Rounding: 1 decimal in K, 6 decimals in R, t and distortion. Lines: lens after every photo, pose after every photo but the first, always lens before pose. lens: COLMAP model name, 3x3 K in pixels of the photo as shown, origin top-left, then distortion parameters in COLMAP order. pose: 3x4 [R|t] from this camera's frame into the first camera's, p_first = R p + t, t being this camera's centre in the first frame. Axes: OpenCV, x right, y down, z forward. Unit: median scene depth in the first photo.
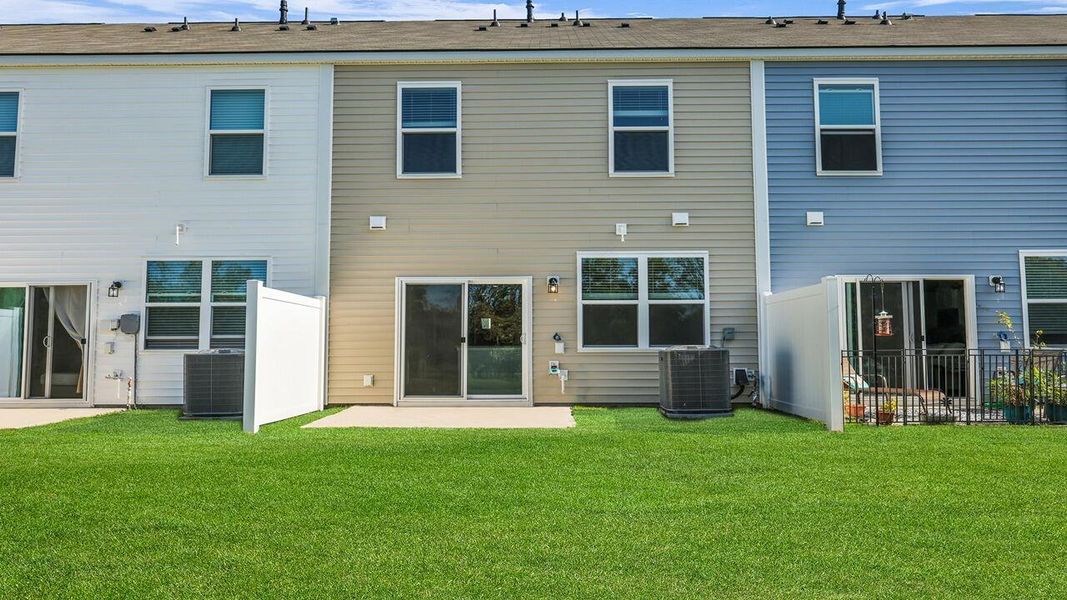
lens RADIAL K [[809.4, 0, 508.4], [0, 809.4, 292.2], [0, 0, 1]] dist [0.000298, 0.001709]
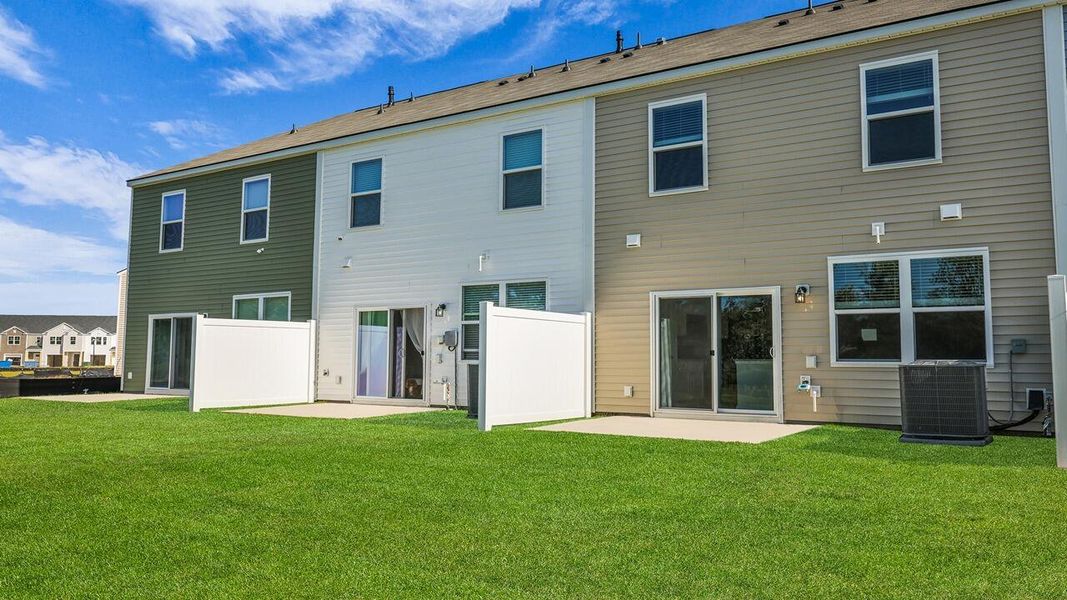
lens RADIAL K [[836.1, 0, 485.6], [0, 836.1, 297.3], [0, 0, 1]] dist [0.002157, -0.000856]
pose [[0.827896, -0.034354, -0.559829, 0.286791], [0.030673, 0.999402, -0.015968, -0.001231], [0.560042, -0.003952, 0.828455, -0.005224]]
